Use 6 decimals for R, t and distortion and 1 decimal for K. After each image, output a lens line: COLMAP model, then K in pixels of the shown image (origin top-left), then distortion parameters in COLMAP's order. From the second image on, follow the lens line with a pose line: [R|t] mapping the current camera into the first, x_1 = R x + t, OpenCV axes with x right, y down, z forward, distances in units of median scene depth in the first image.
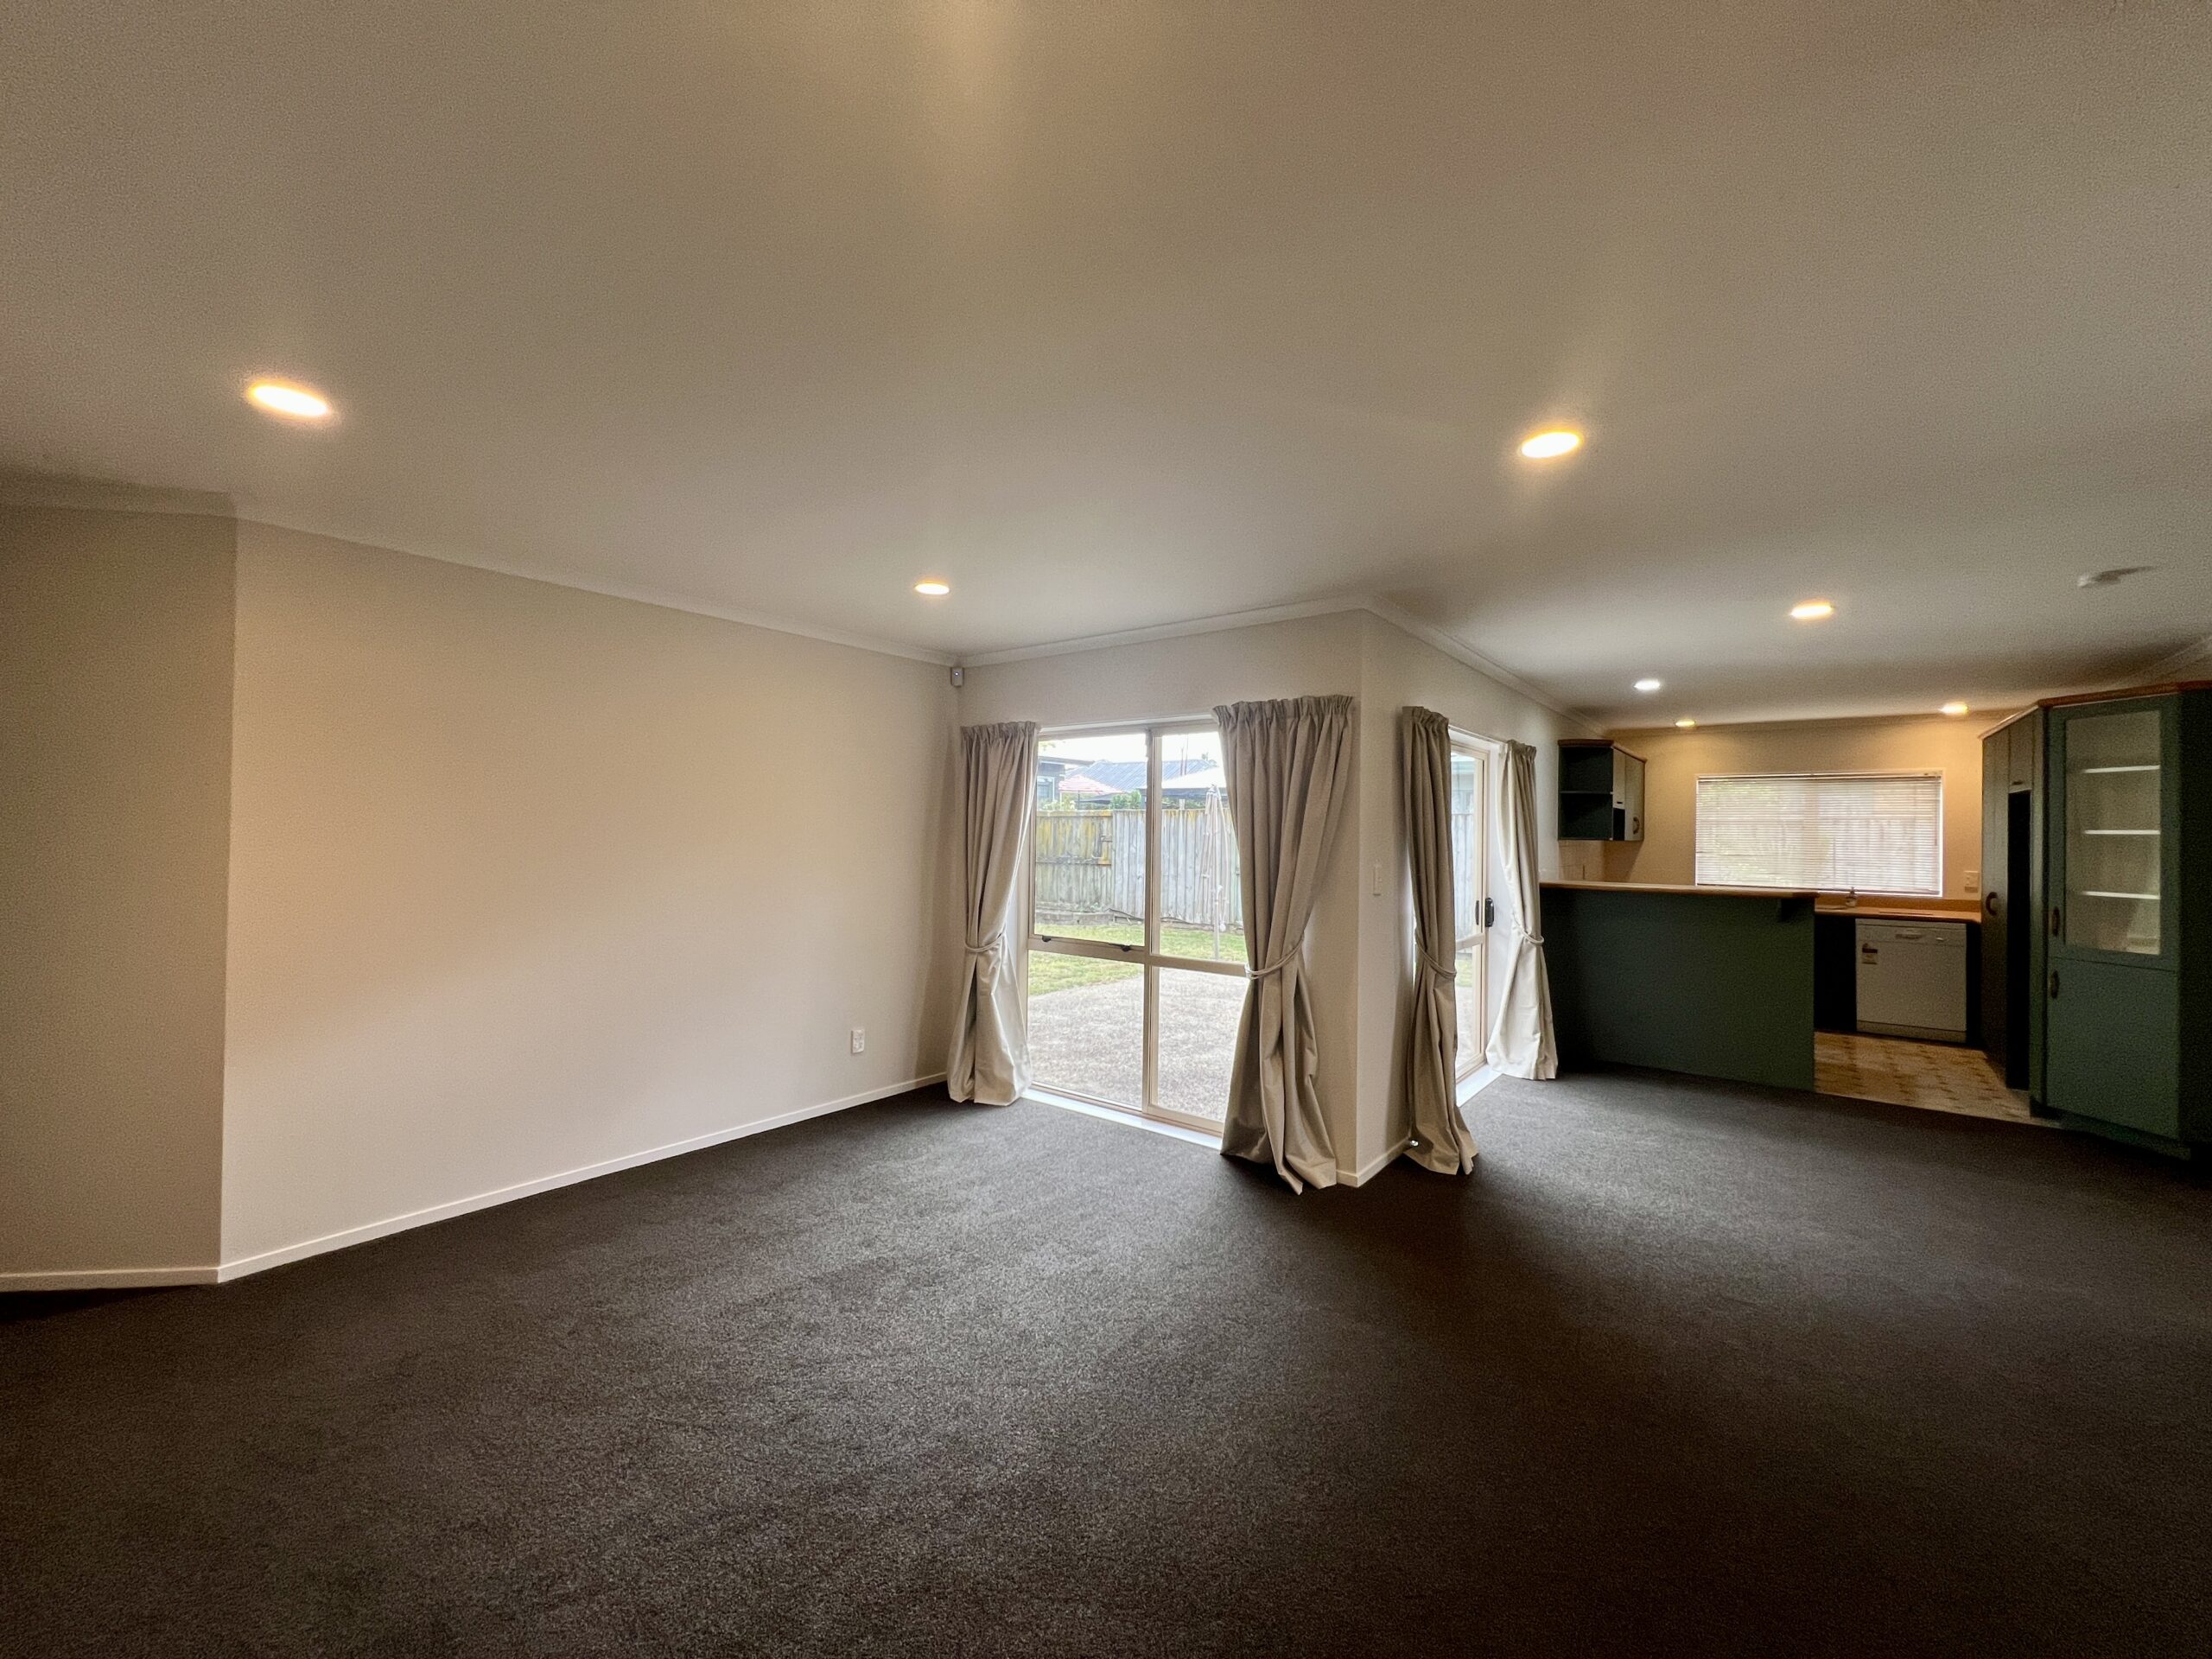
lens RADIAL K [[881.2, 0, 1102.8], [0, 881.2, 829.1], [0, 0, 1]] dist [0.000829, -0.000551]
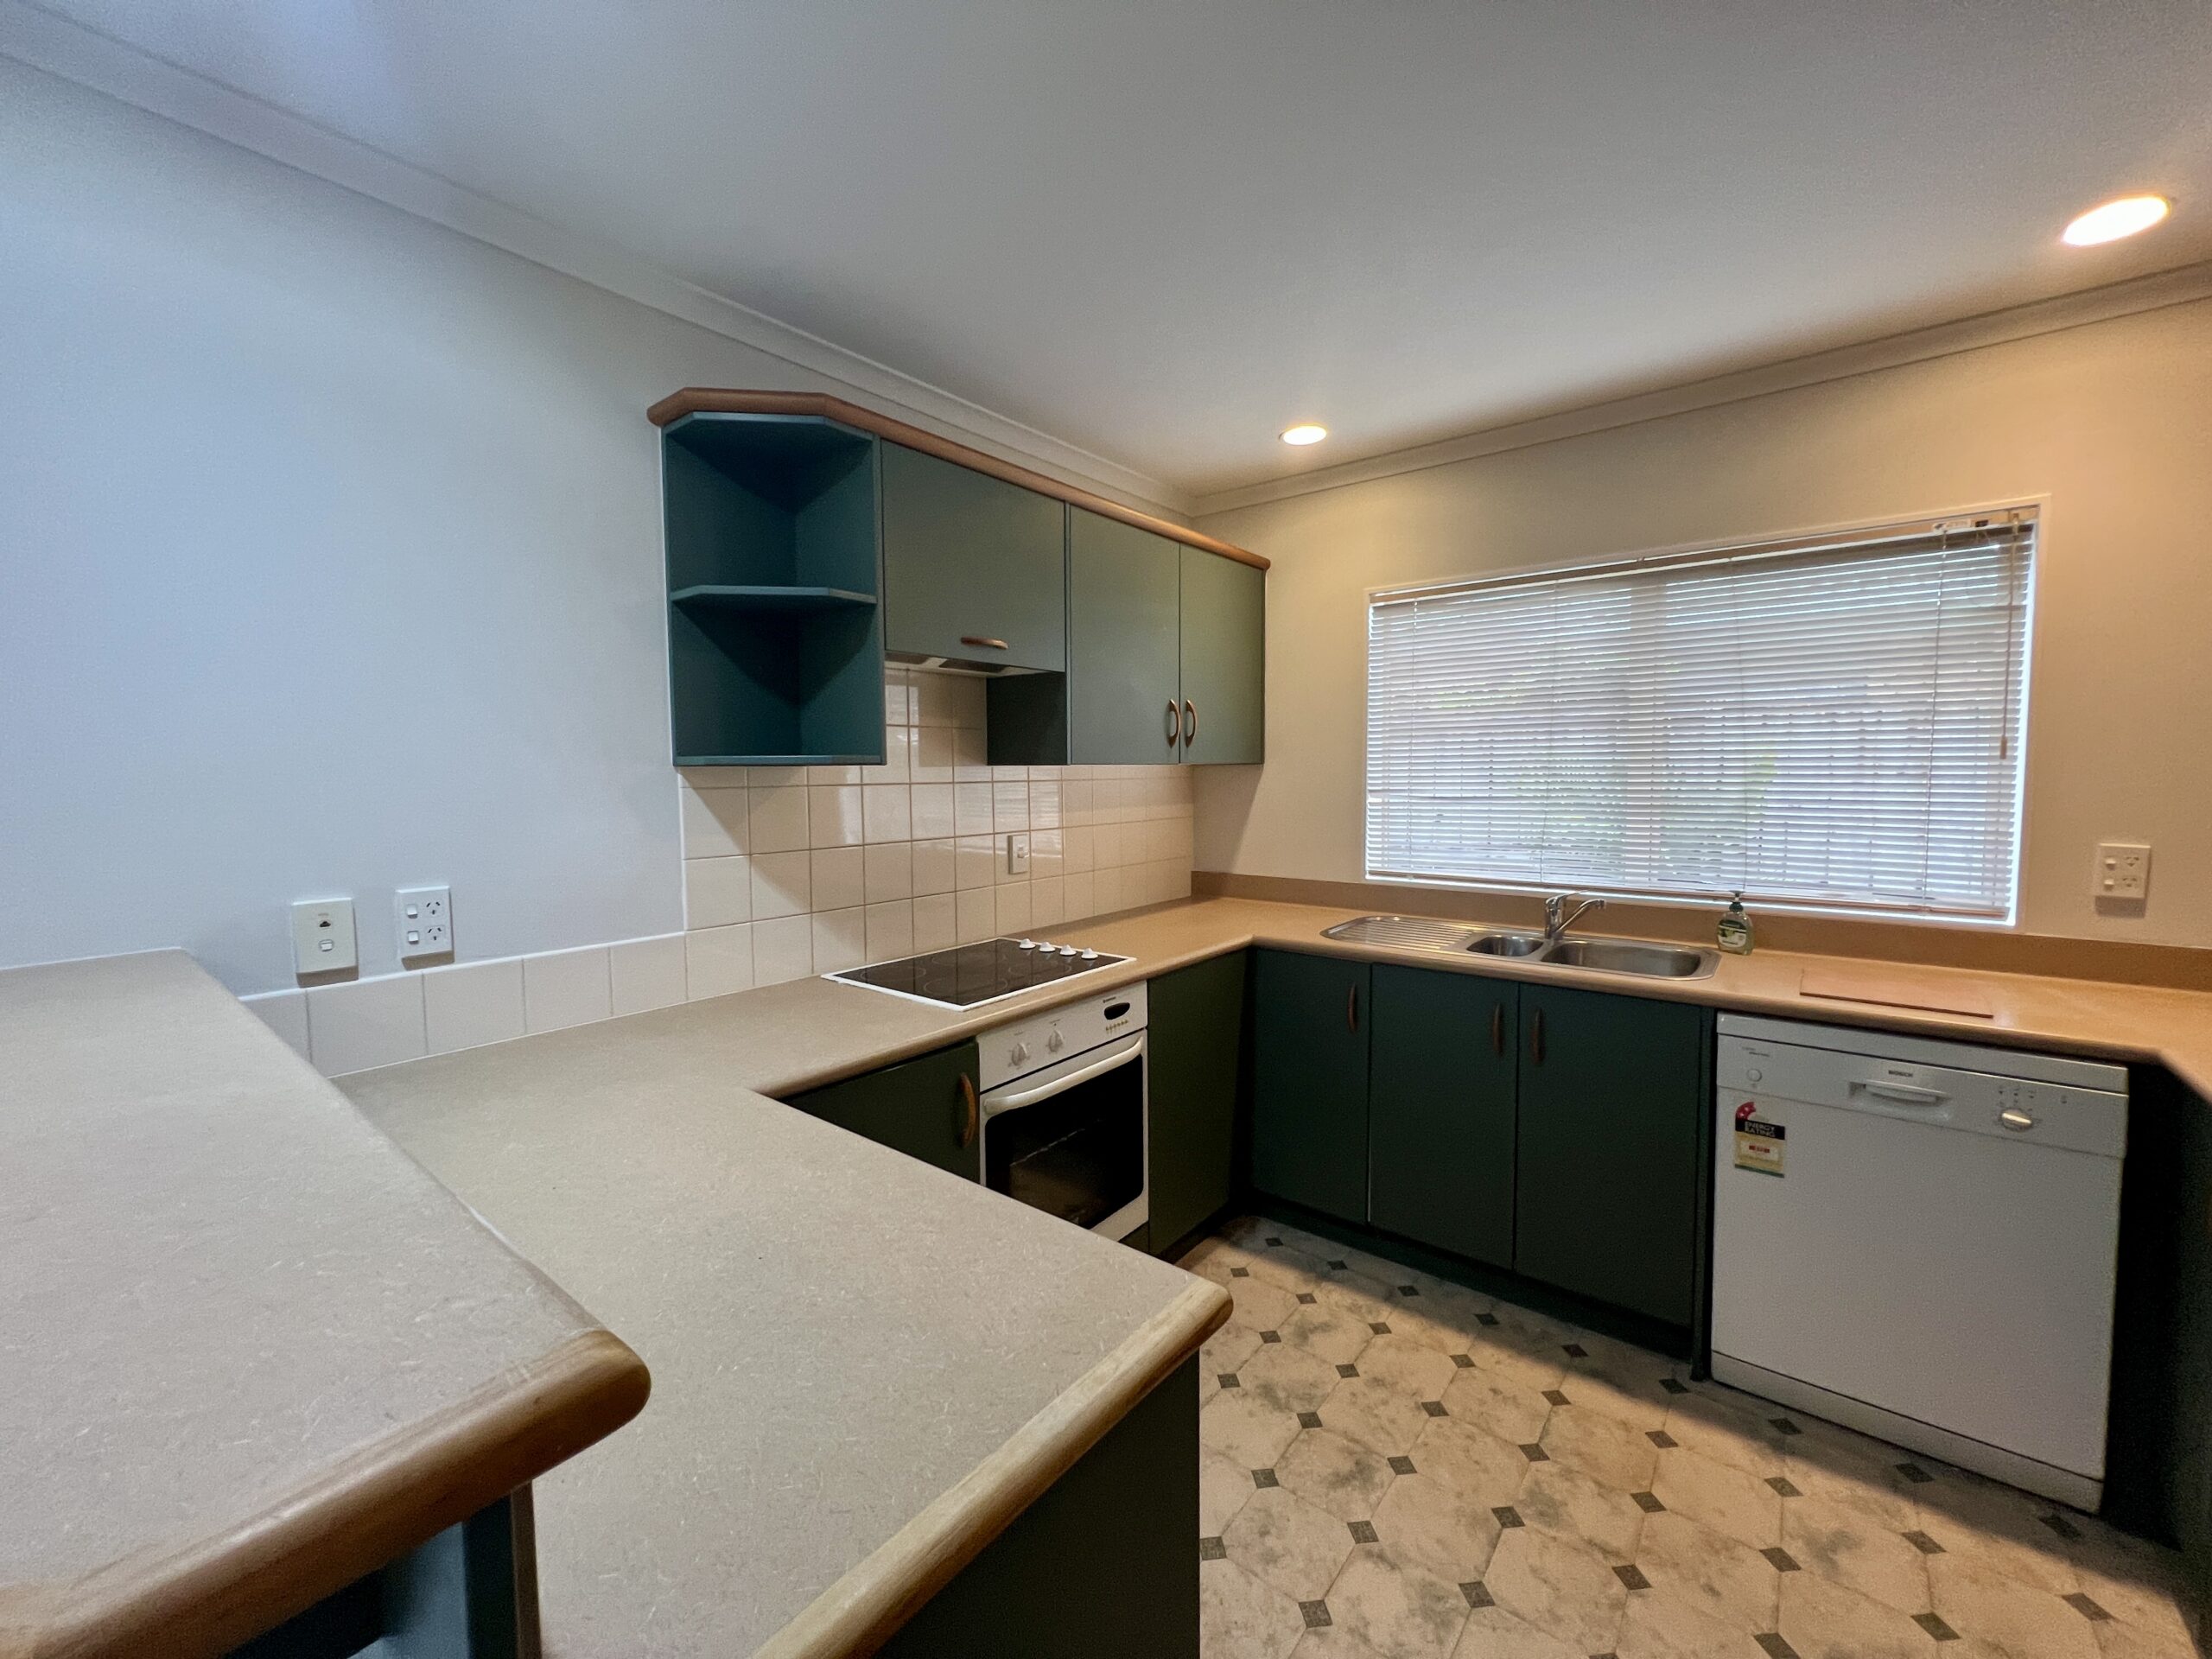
lens RADIAL K [[881.2, 0, 1106.3], [0, 881.2, 823.7], [0, 0, 1]] dist [0.000829, -0.000551]
pose [[0.999778, -0.019464, -0.008043, 0.902330], [0.019952, 0.997631, 0.065833, 0.020886], [0.006742, -0.065979, 0.997798, 0.980017]]
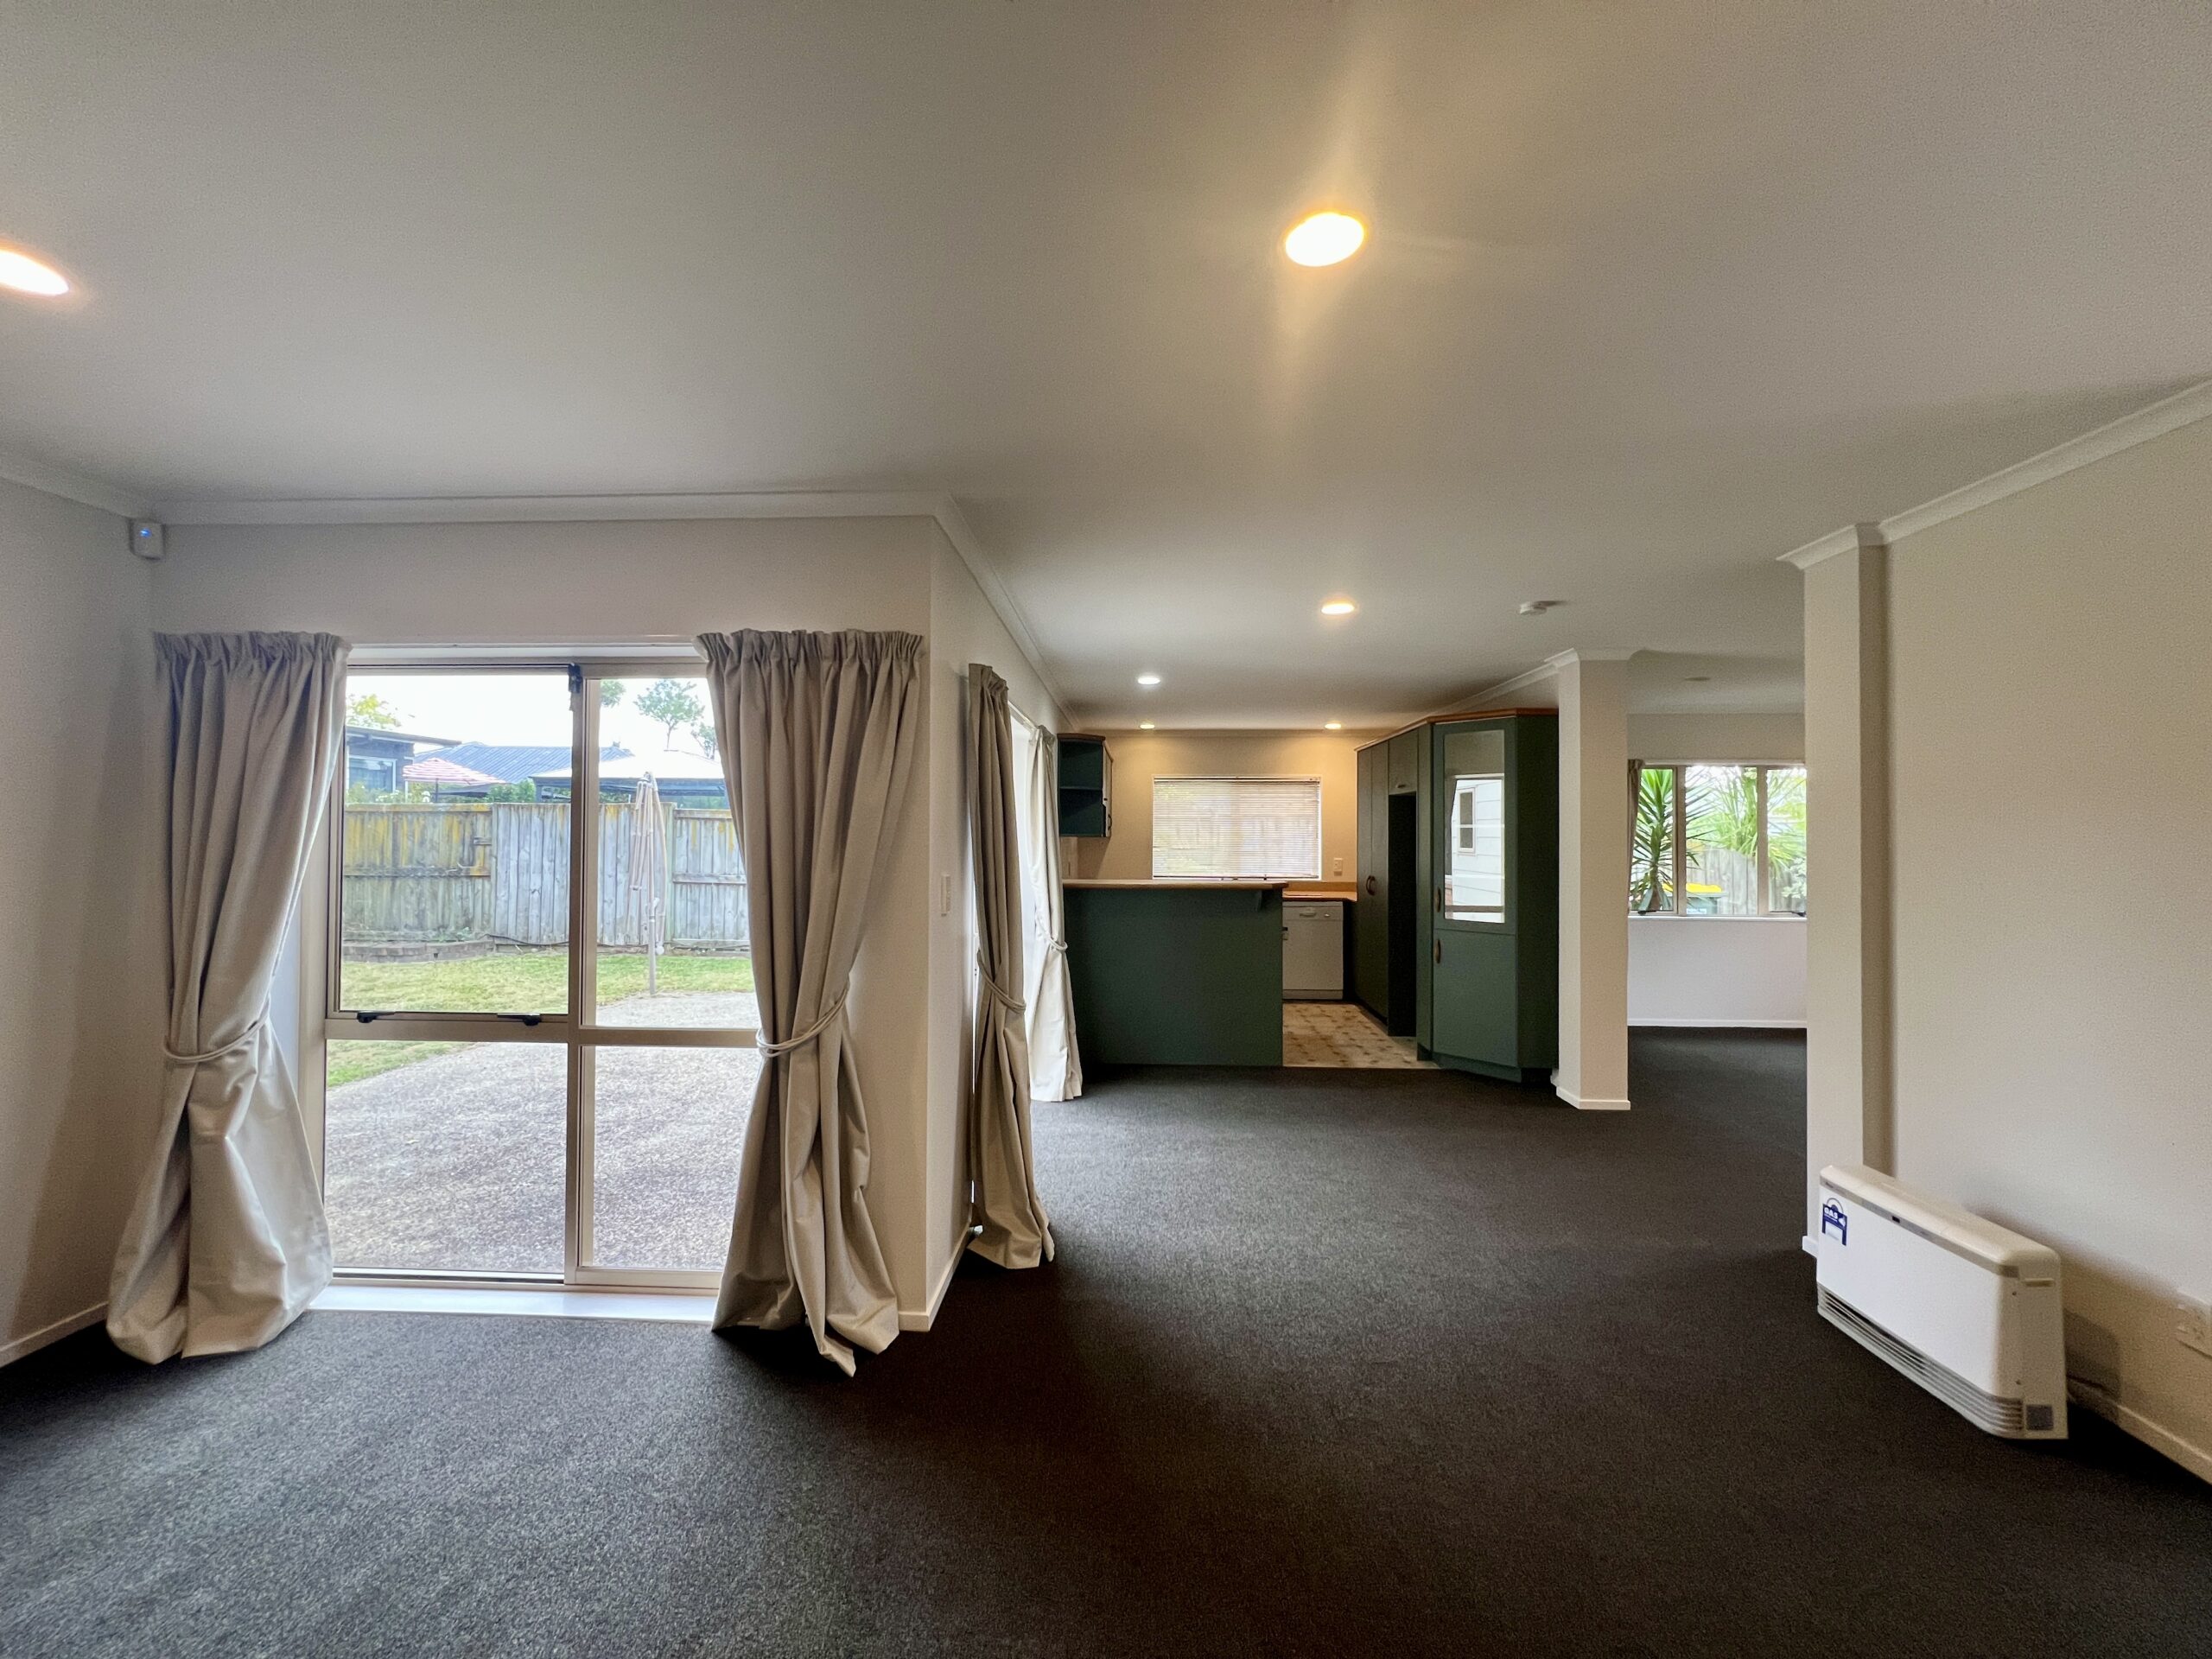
lens RADIAL K [[881.2, 0, 1097.8], [0, 881.2, 823.0], [0, 0, 1]] dist [0.000829, -0.000551]
pose [[0.815902, -0.001326, 0.578188, -0.006924], [0.004573, 0.999981, -0.004161, 0.001697], [-0.578172, 0.006039, 0.815893, 0.256289]]
